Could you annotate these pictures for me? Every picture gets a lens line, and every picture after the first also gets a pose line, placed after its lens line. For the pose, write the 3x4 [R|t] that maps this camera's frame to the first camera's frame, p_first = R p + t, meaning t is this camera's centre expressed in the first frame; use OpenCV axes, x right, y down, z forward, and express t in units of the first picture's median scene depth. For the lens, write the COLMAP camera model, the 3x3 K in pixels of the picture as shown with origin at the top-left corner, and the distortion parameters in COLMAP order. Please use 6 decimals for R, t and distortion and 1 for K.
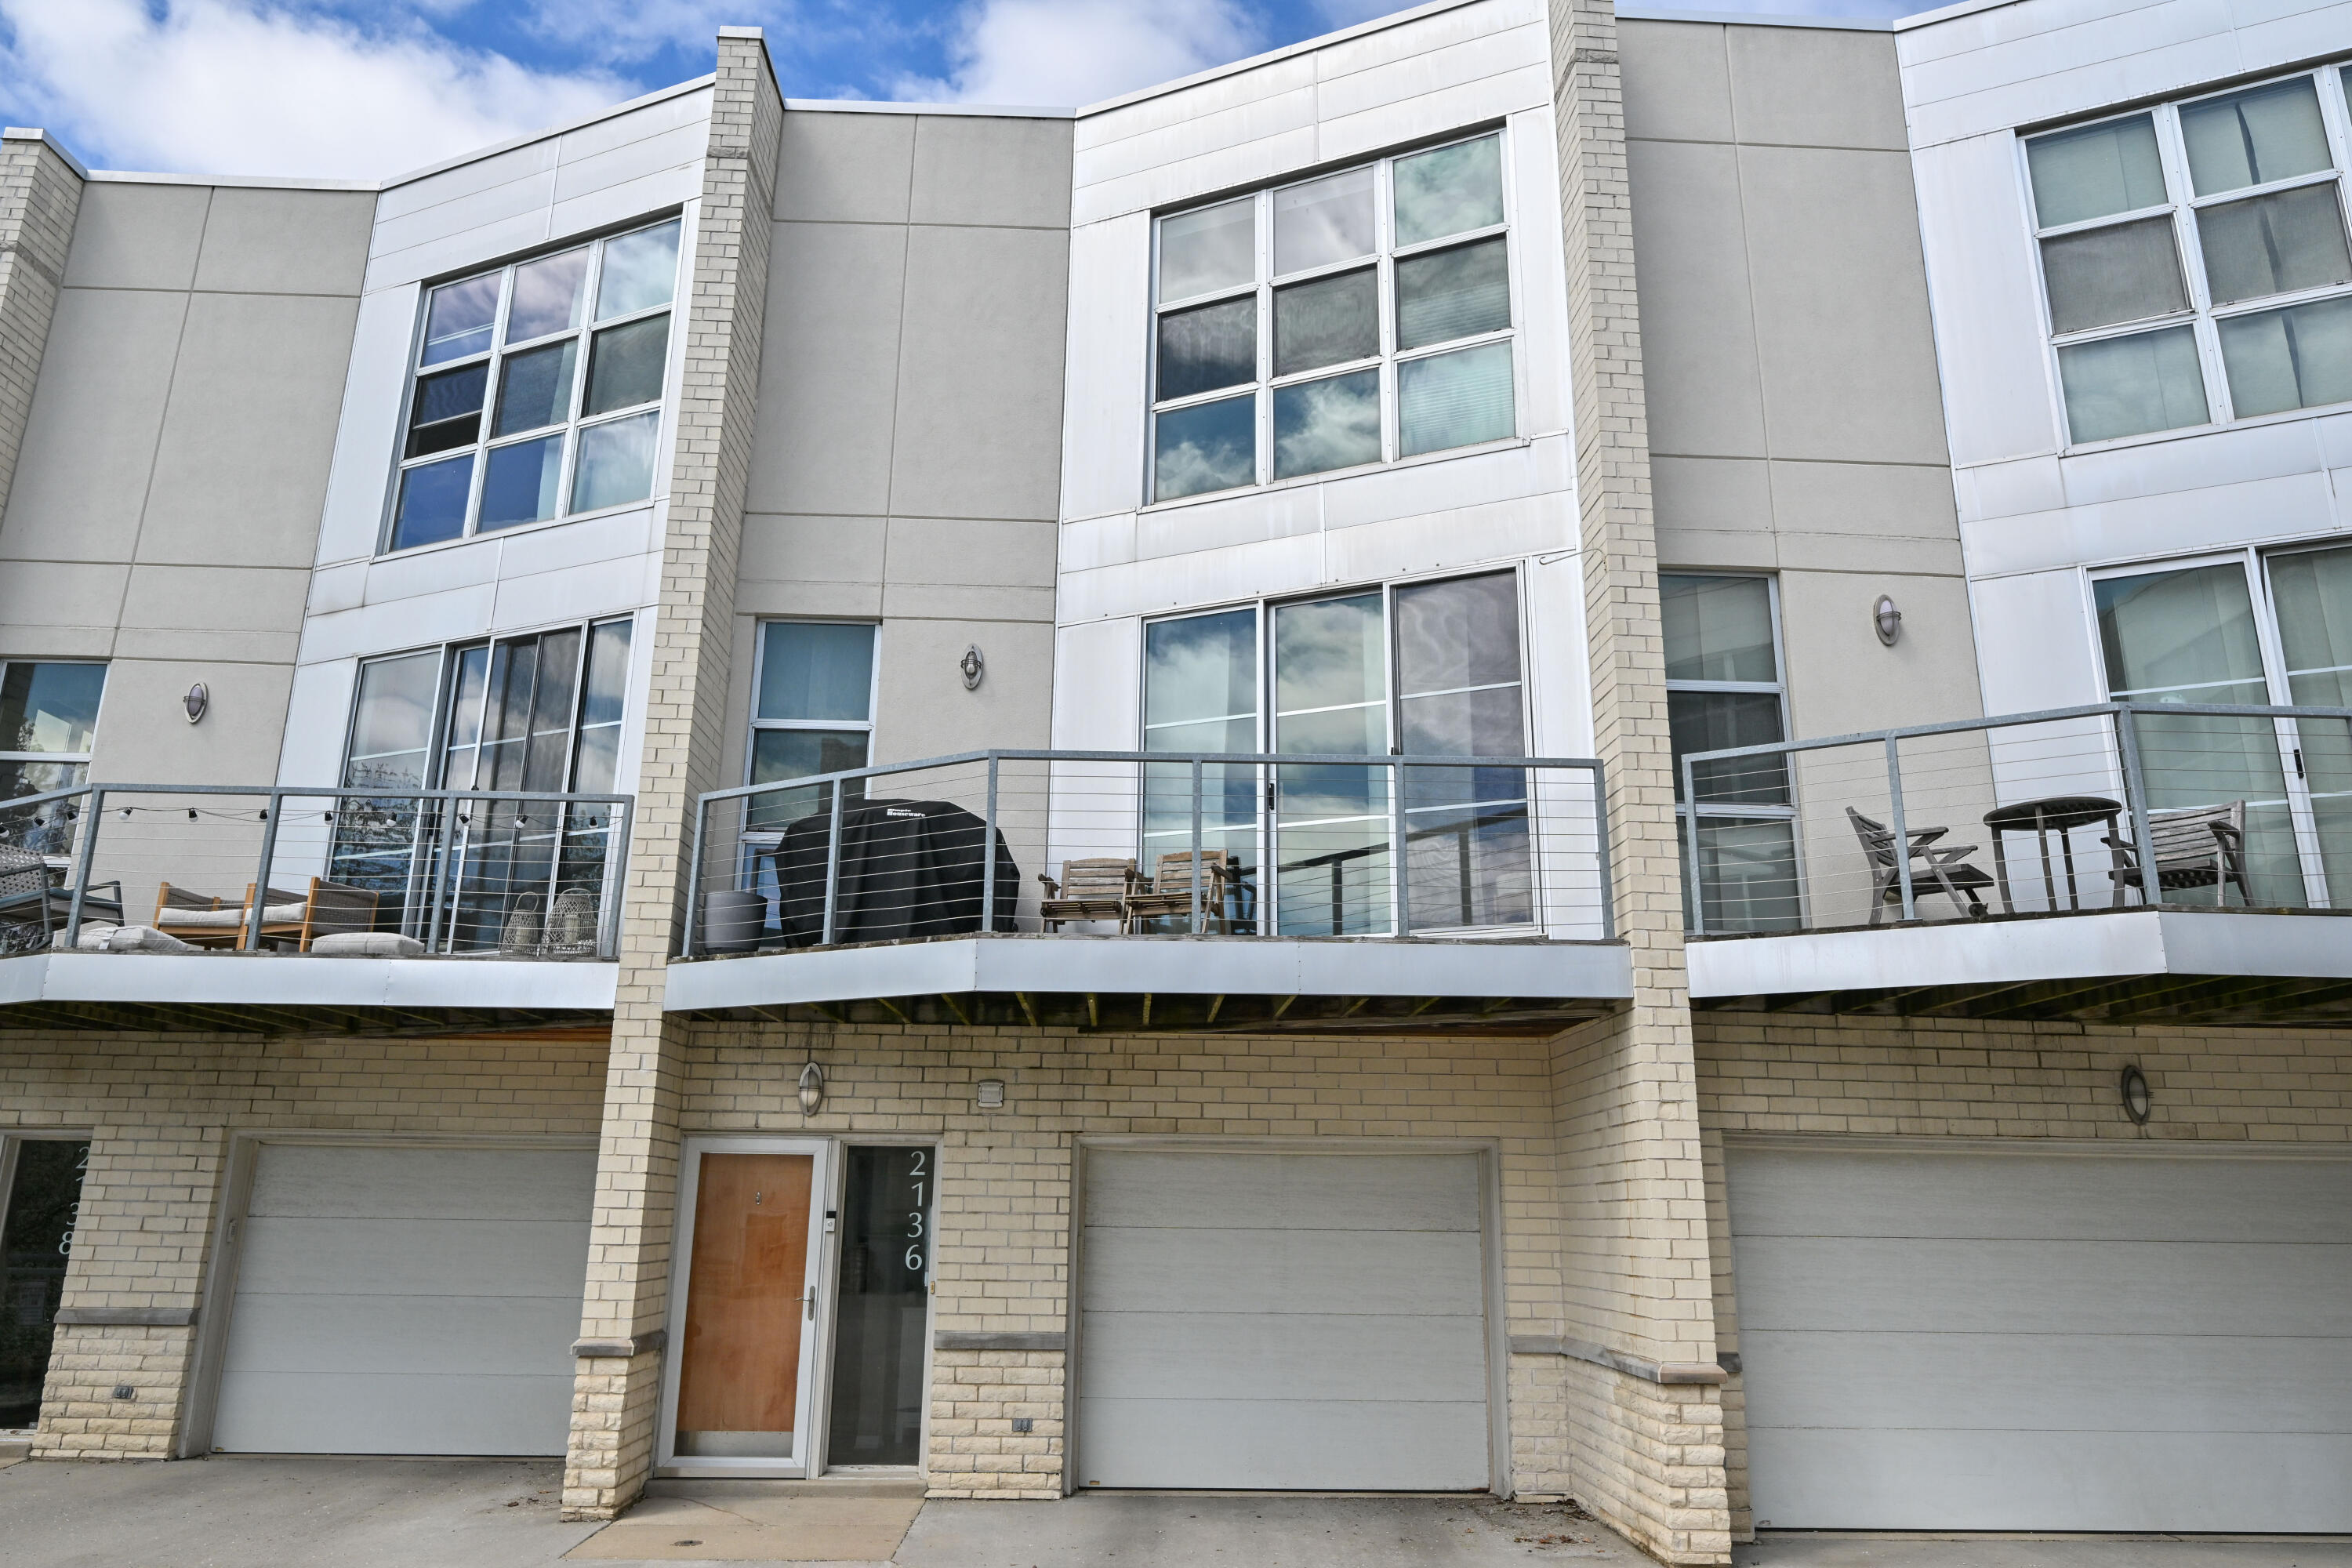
lens RADIAL K [[1575.6, 0, 1178.9], [0, 1575.6, 778.7], [0, 0, 1]] dist [0.000218, -0.000183]
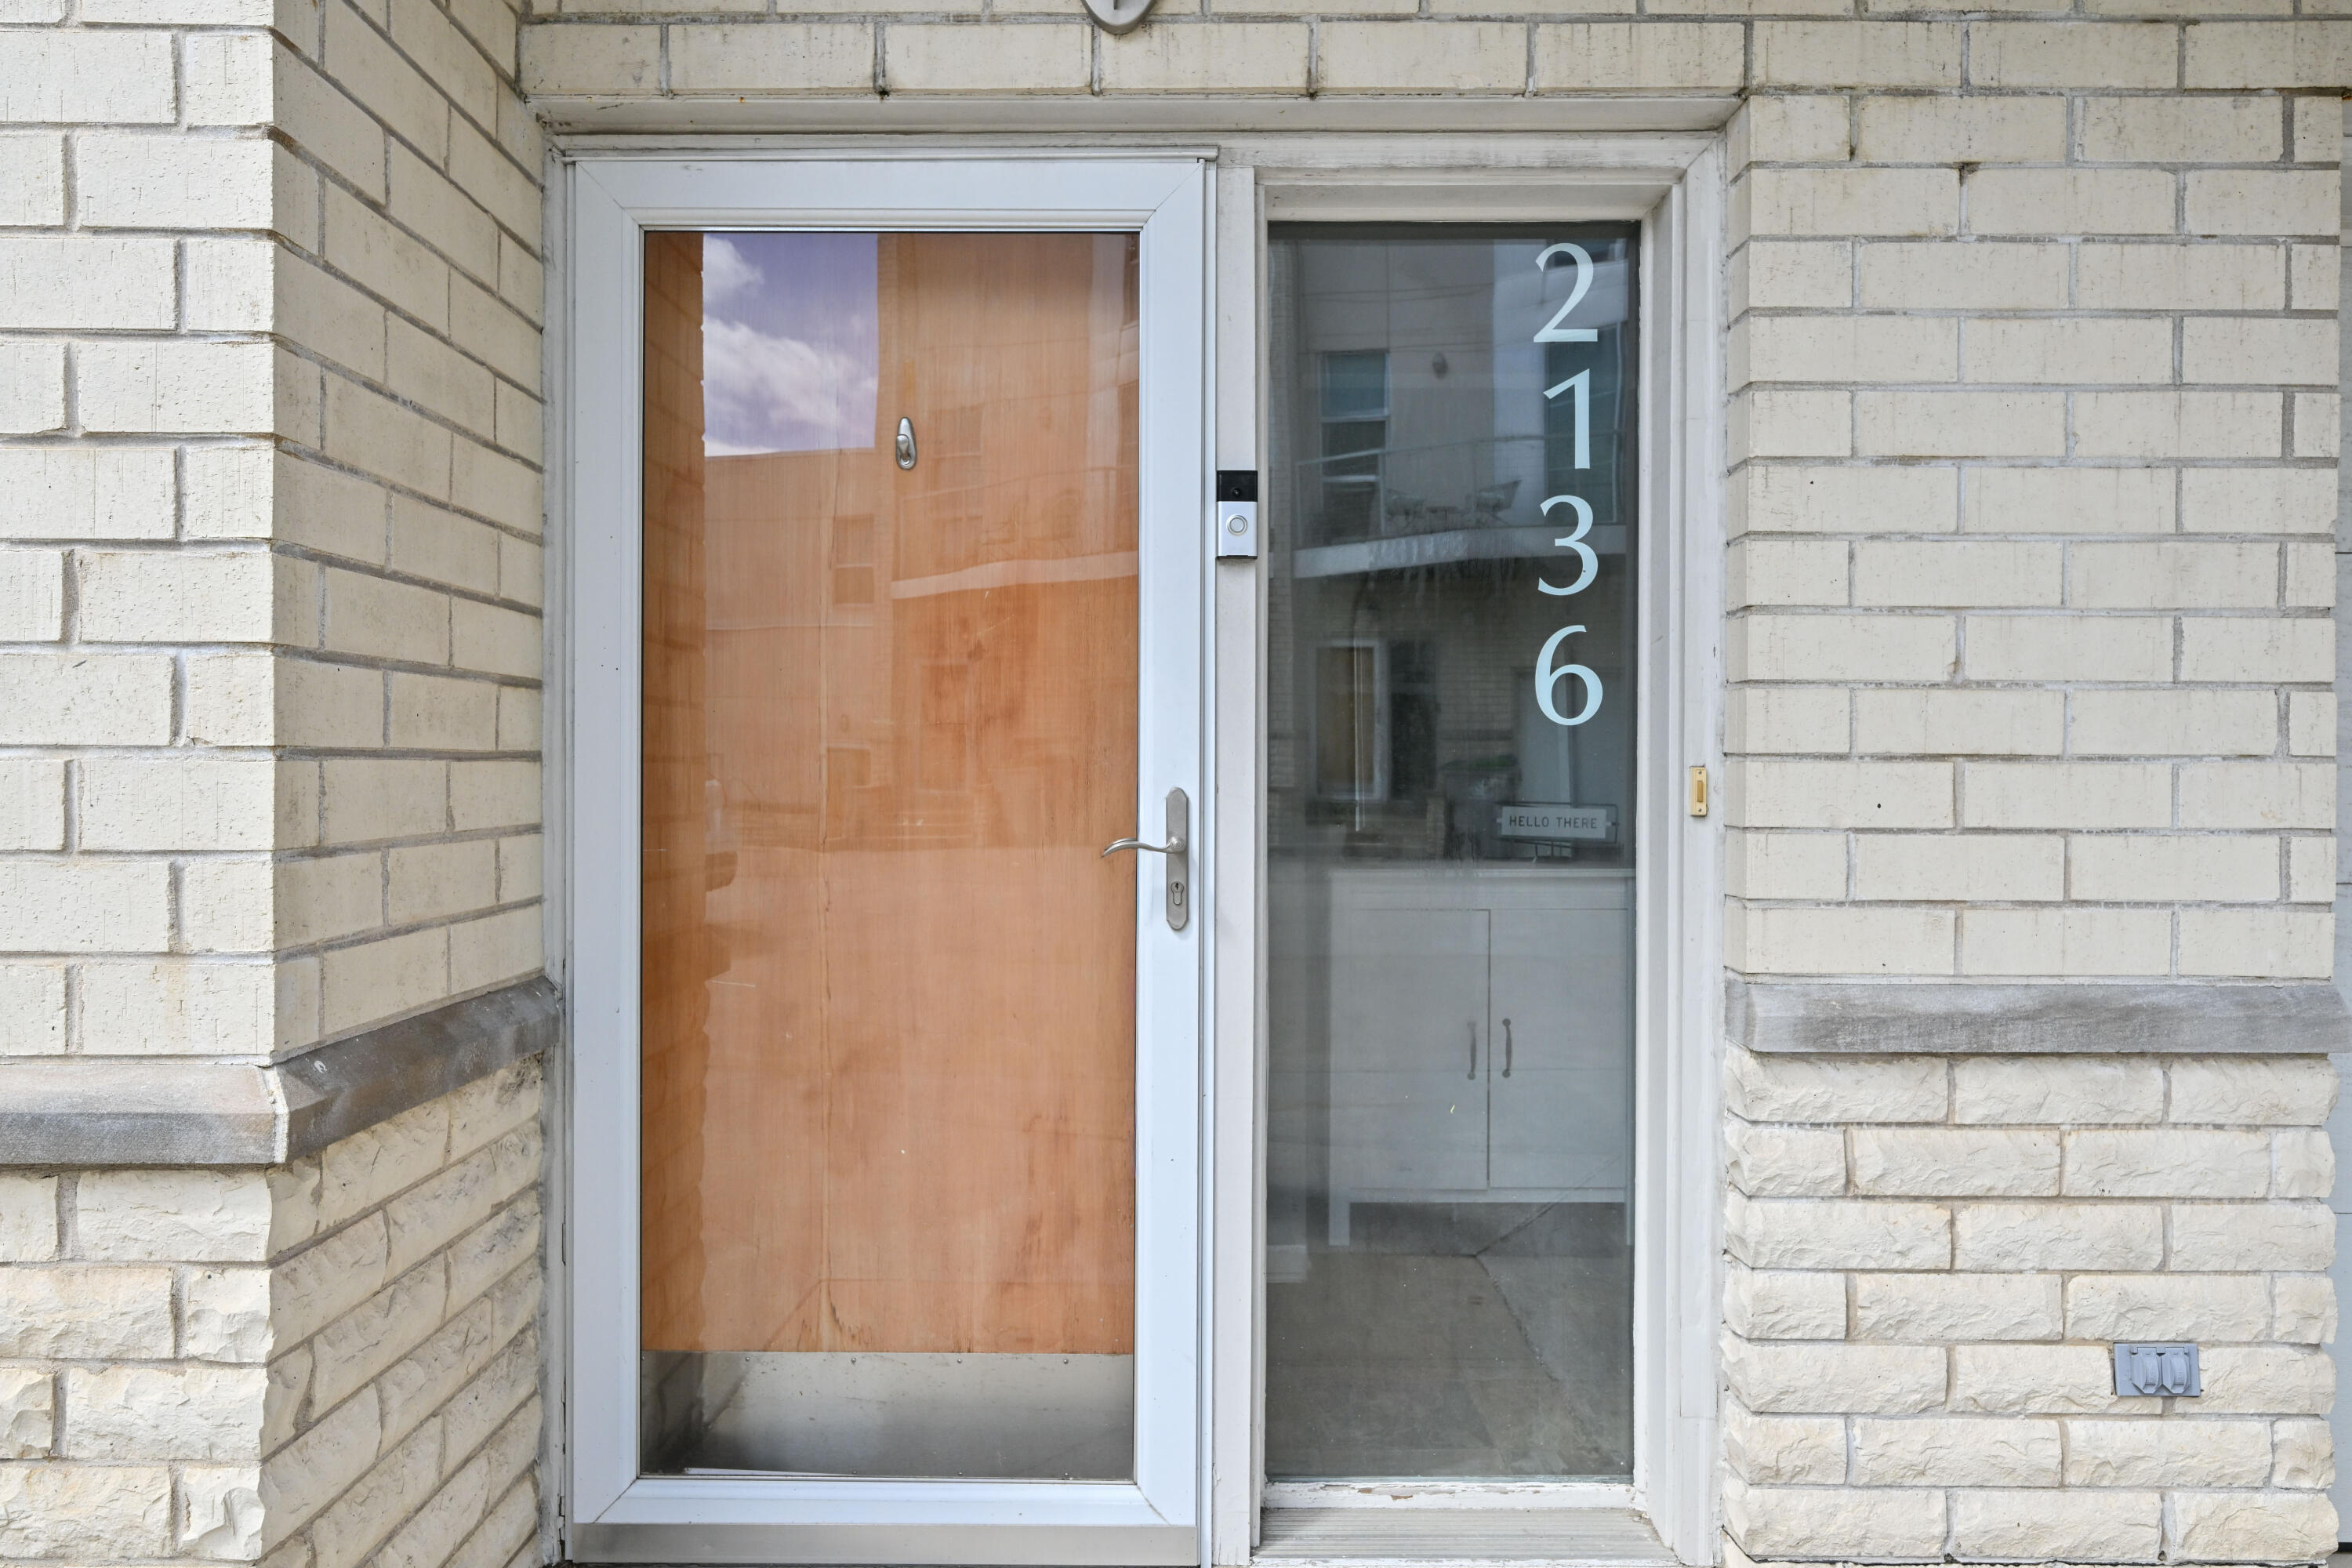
lens RADIAL K [[1575.6, 0, 1175.9], [0, 1575.6, 789.5], [0, 0, 1]] dist [0.000218, -0.000183]
pose [[0.999268, -0.008243, -0.037353, -0.224850], [0.018144, 0.961804, 0.273138, 0.260565], [0.033675, -0.273616, 0.961249, 0.783332]]
